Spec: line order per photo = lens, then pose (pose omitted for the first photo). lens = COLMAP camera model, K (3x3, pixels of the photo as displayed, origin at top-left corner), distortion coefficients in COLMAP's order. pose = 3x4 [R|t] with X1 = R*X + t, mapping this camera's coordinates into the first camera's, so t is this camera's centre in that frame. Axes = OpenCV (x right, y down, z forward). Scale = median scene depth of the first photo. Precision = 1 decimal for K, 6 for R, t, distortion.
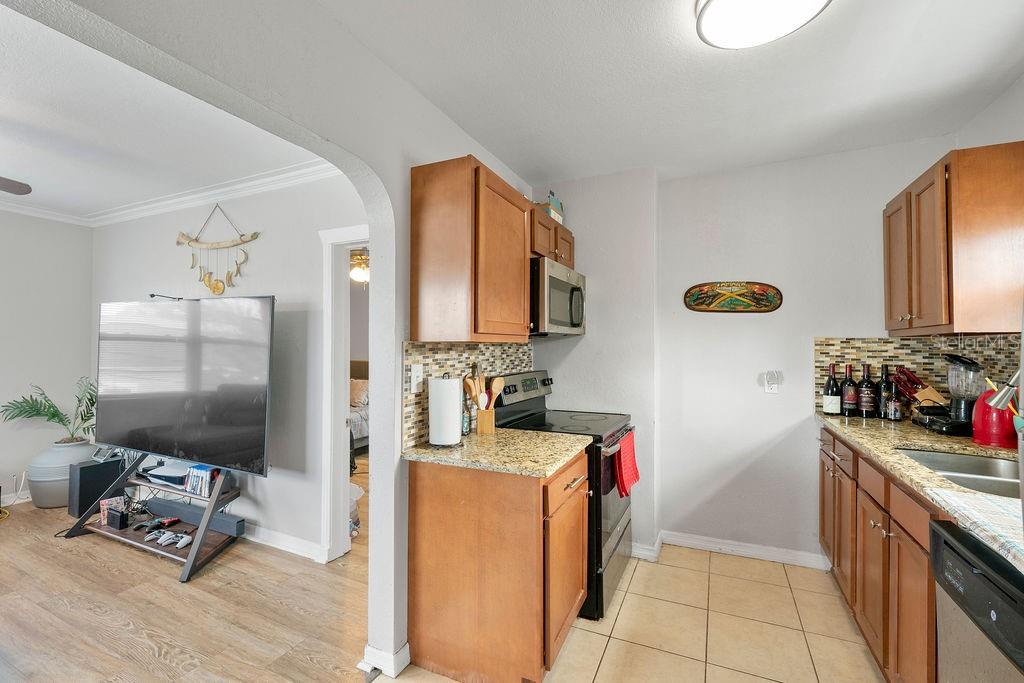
lens RADIAL K [[448.4, 0, 506.2], [0, 448.4, 335.0], [0, 0, 1]] dist [0.003054, 0.000108]
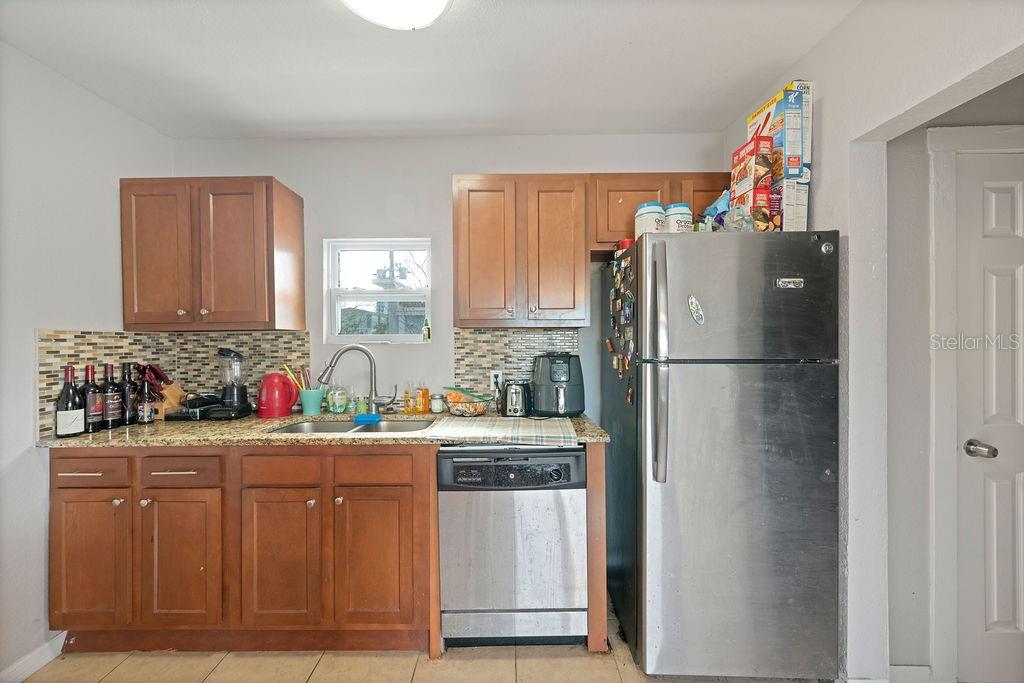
lens RADIAL K [[388.0, 0, 511.4], [0, 388.0, 344.7], [0, 0, 1]] dist [-0.000017, 0.000135]
pose [[-0.428868, -0.010846, 0.903302, -0.154469], [-0.014644, 0.999880, 0.005053, 0.015843], [-0.903248, -0.011061, -0.428976, 0.636348]]
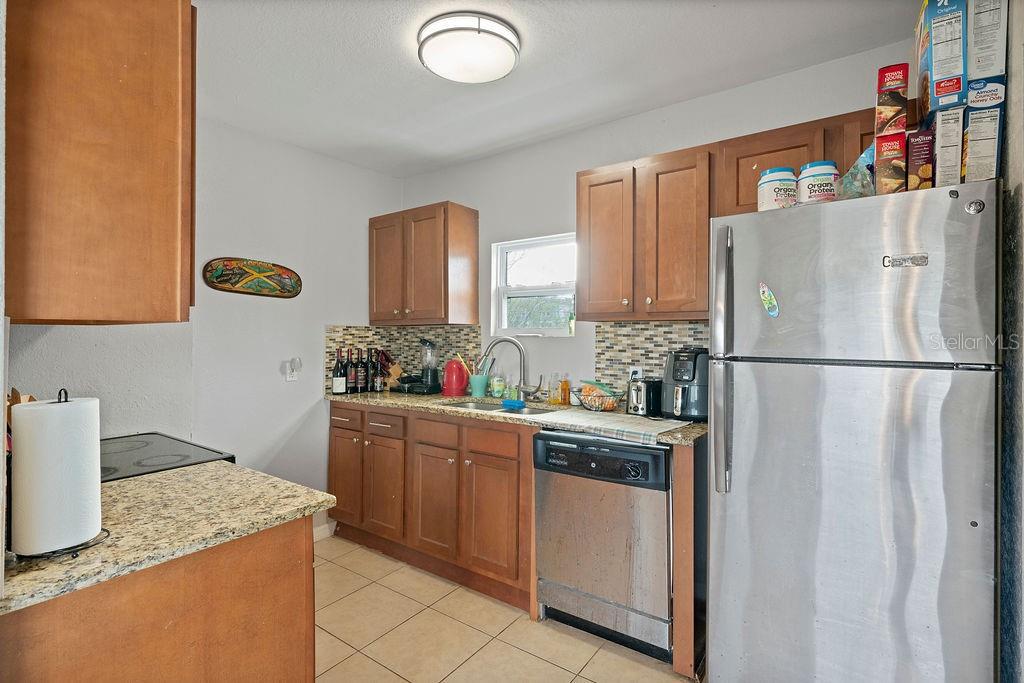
lens RADIAL K [[498.0, 0, 506.9], [0, 498.0, 336.4], [0, 0, 1]] dist [0.003450, -0.000130]
pose [[0.189392, -0.006005, 0.981883, -0.424636], [-0.022698, 0.999687, 0.010492, 0.010841], [-0.981639, -0.024274, 0.189197, 0.363444]]
